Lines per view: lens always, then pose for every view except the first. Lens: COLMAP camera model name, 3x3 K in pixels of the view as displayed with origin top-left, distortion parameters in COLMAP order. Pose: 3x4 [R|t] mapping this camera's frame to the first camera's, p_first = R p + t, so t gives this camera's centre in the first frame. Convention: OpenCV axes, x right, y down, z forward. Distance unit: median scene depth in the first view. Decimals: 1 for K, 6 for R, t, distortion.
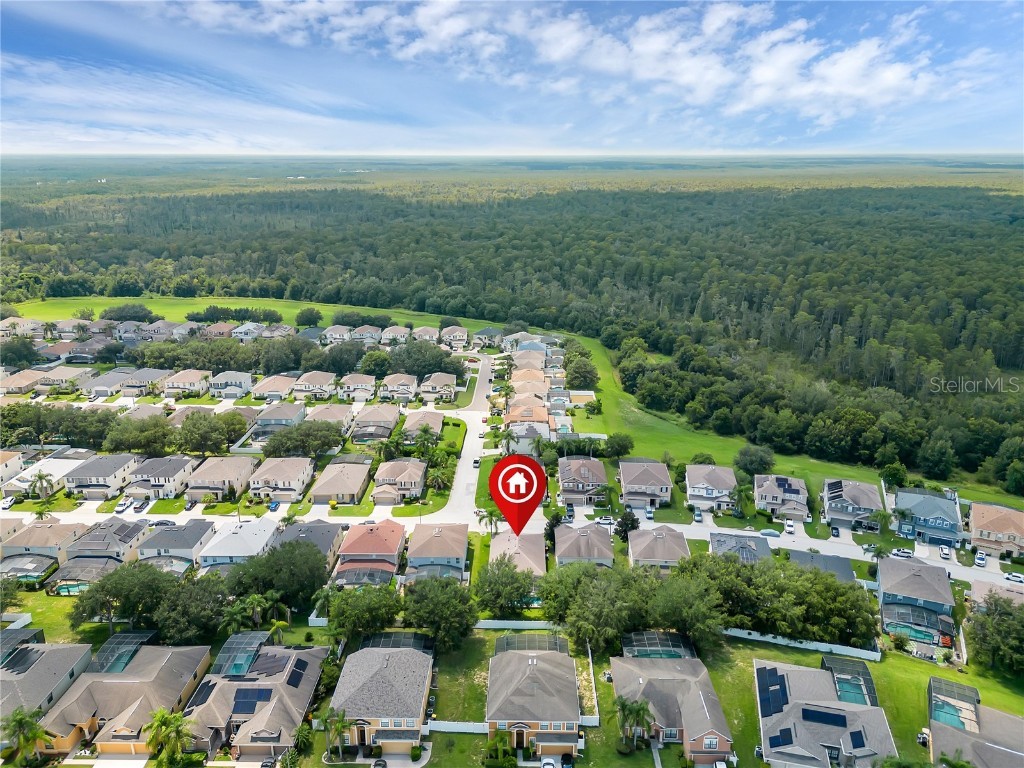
lens RADIAL K [[730.2, 0, 512.0], [0, 730.2, 384.0], [0, 0, 1]] dist [0.004287, -0.000591]
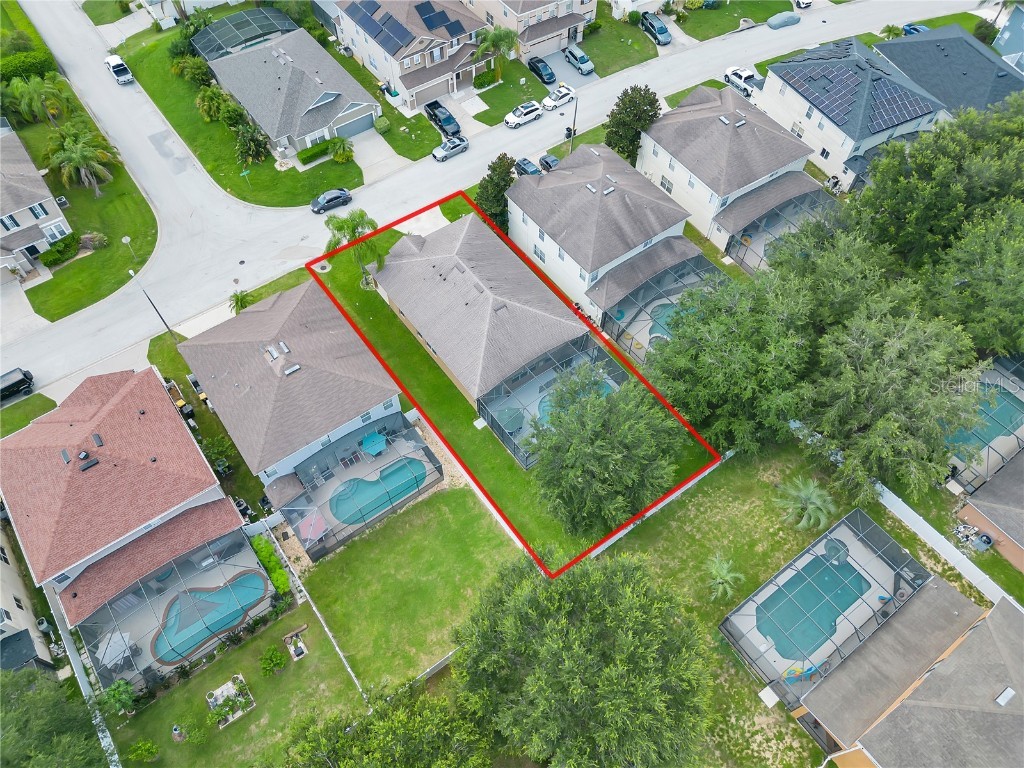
lens RADIAL K [[730.2, 0, 512.0], [0, 730.2, 384.0], [0, 0, 1]] dist [0.004287, -0.000591]
pose [[0.794391, -0.508798, 0.331763, -0.114014], [0.180908, 0.719597, 0.670412, -0.001310], [-0.579840, -0.472551, 0.663687, 0.594889]]
